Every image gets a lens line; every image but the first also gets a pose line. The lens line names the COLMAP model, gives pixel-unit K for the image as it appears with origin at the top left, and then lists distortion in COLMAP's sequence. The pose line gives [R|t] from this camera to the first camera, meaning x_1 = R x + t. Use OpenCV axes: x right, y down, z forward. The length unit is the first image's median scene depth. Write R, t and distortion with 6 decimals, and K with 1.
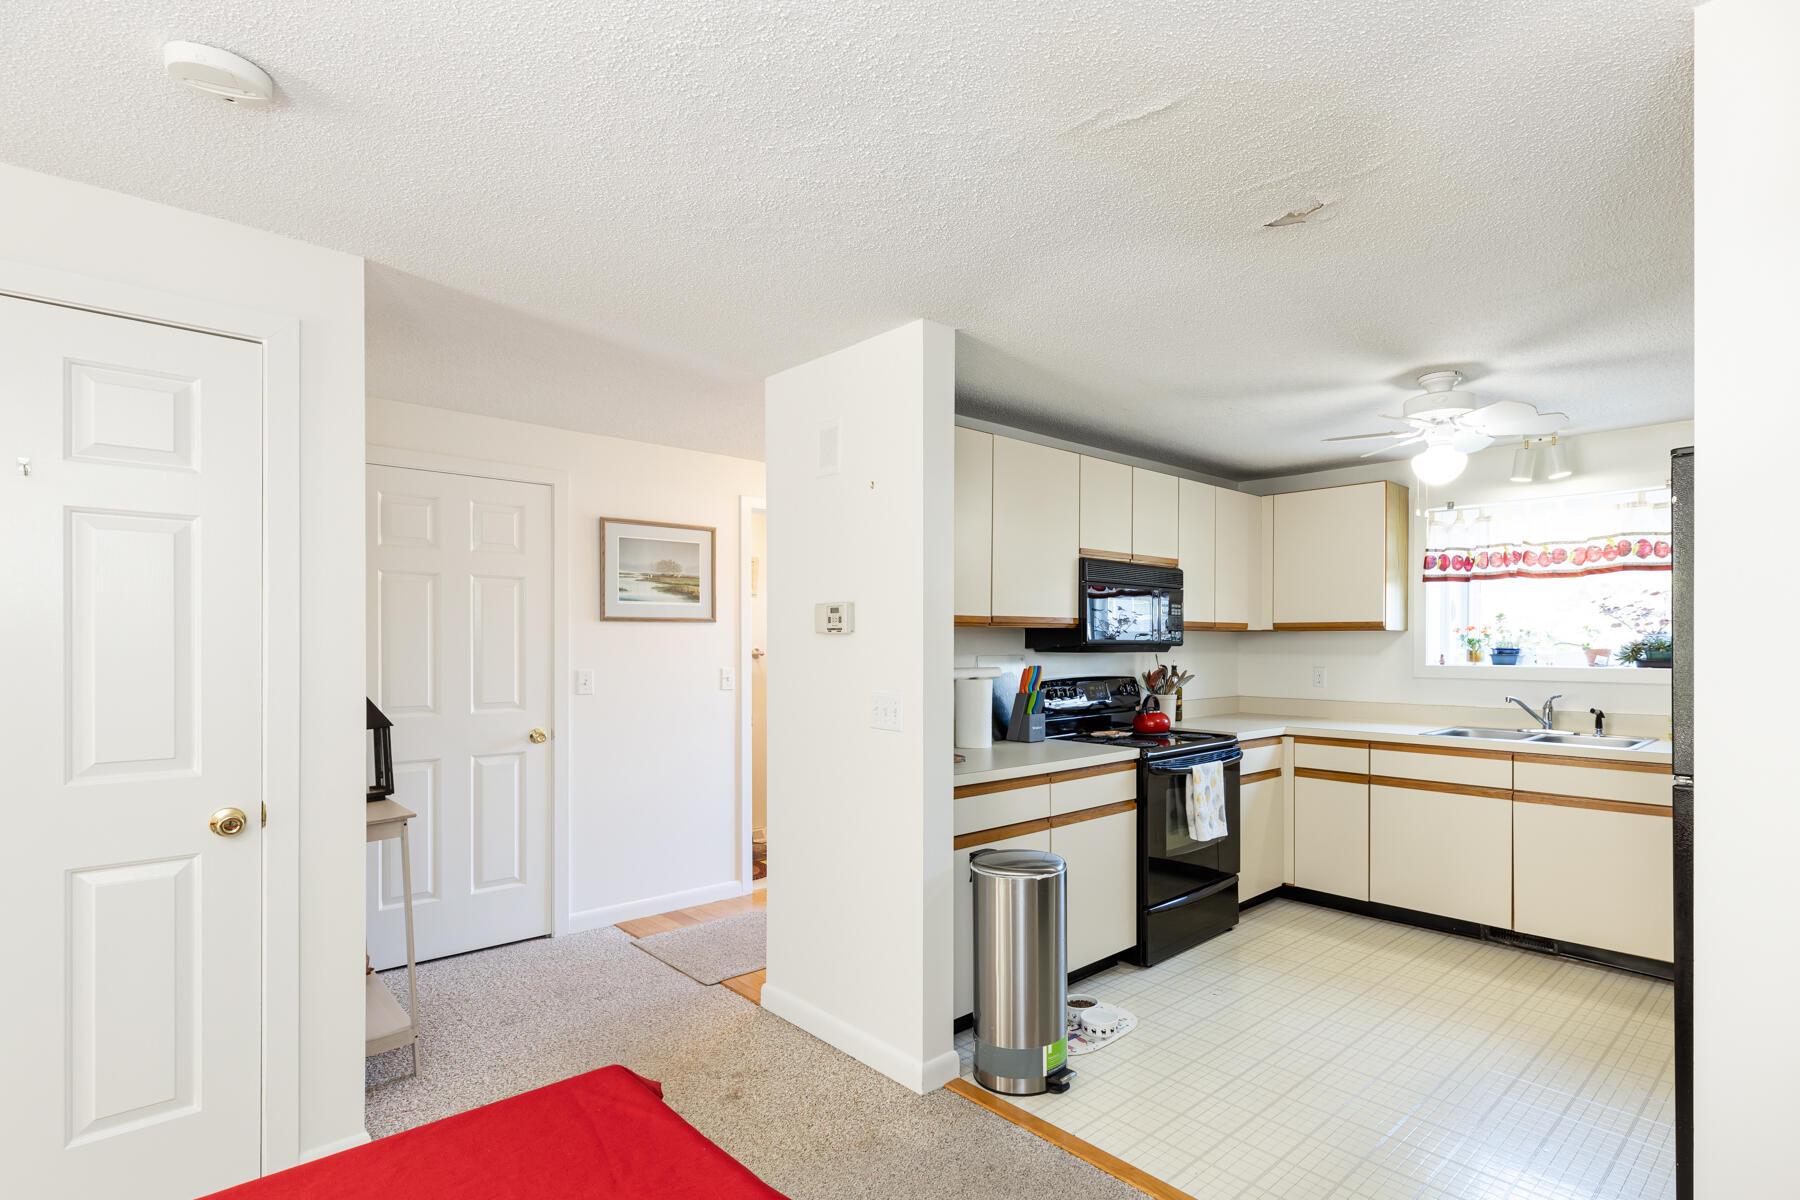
lens RADIAL K [[887.7, 0, 899.6], [0, 887.7, 633.6], [0, 0, 1]] dist [-0.002466, -0.000464]
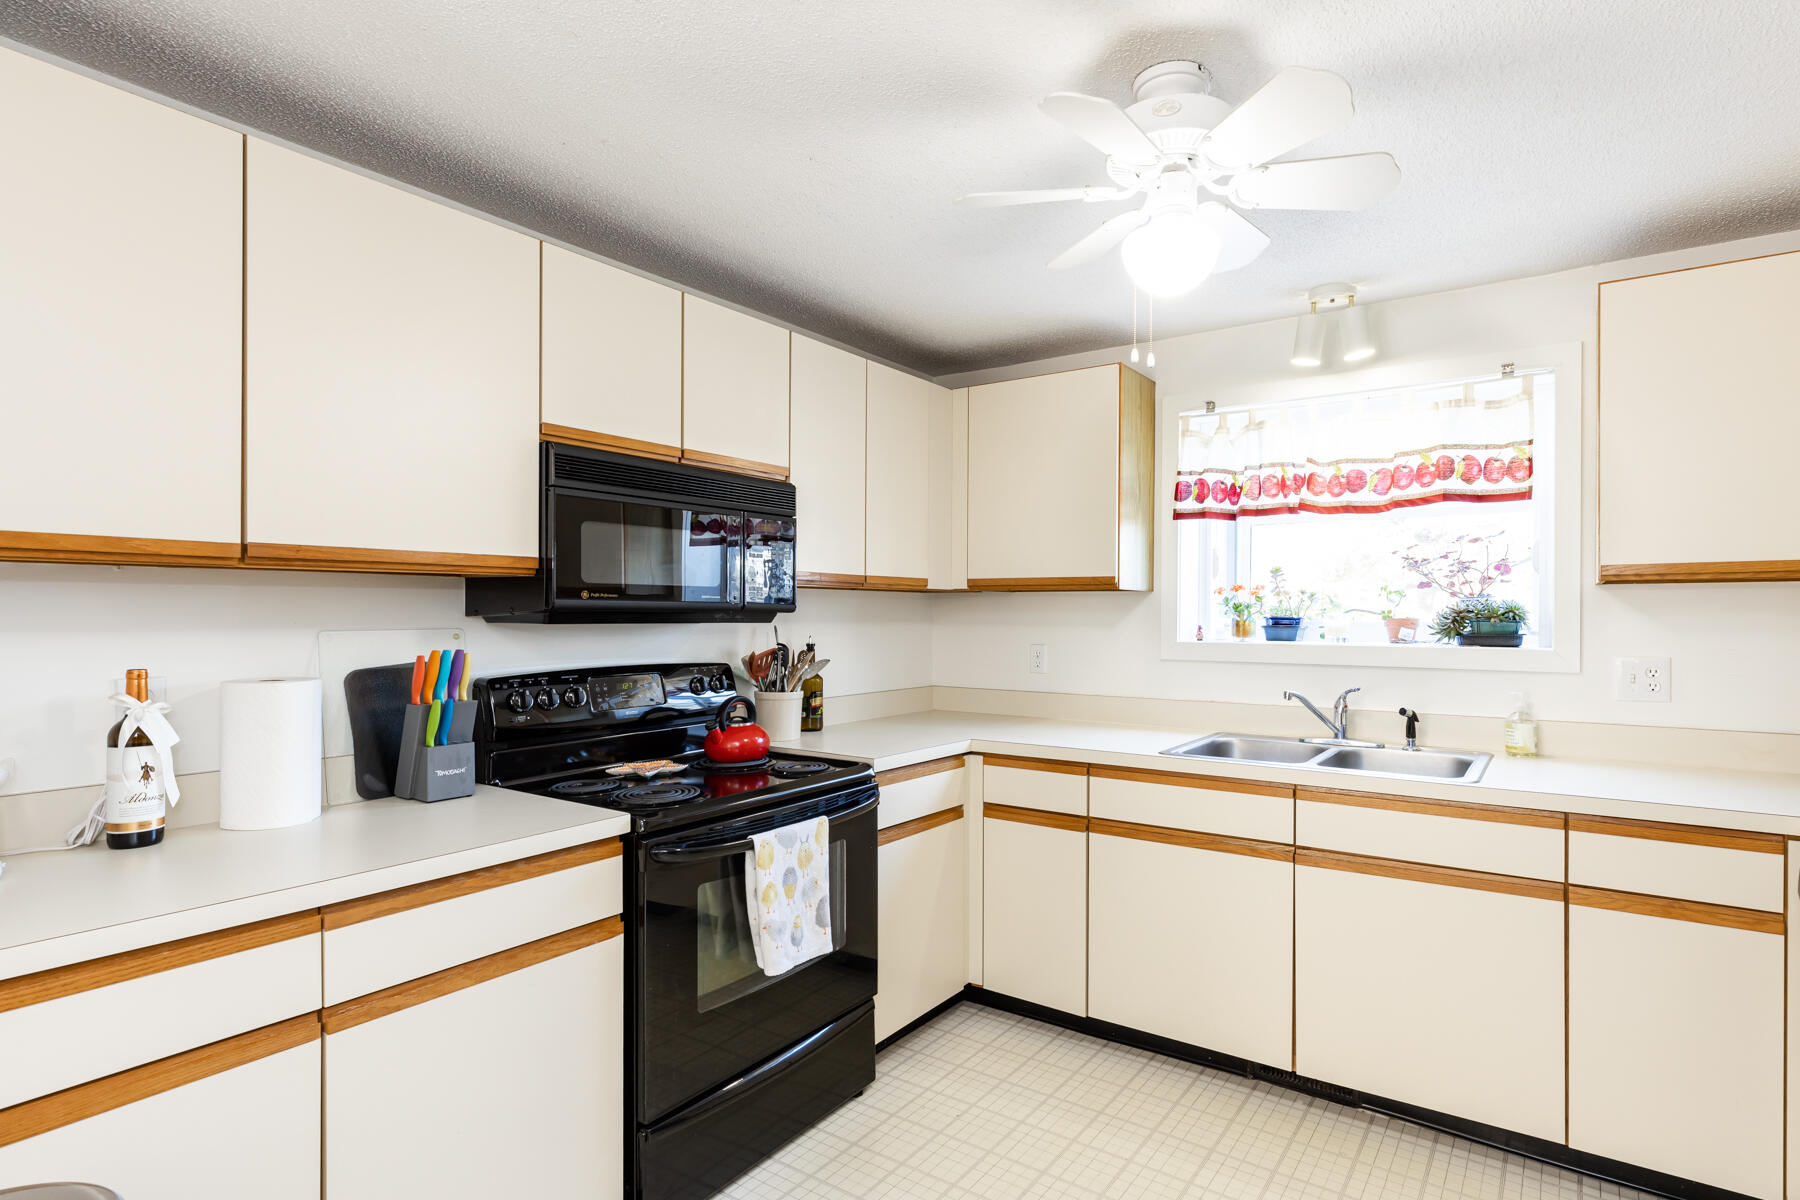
lens RADIAL K [[848.6, 0, 900.0], [0, 848.6, 600.0], [0, 0, 1]] dist [0.000294, 0.000061]
pose [[0.984172, 0.004708, 0.177152, 0.284620], [-0.004123, 0.999985, -0.003670, 0.007201], [-0.177166, 0.002882, 0.984177, 0.420199]]
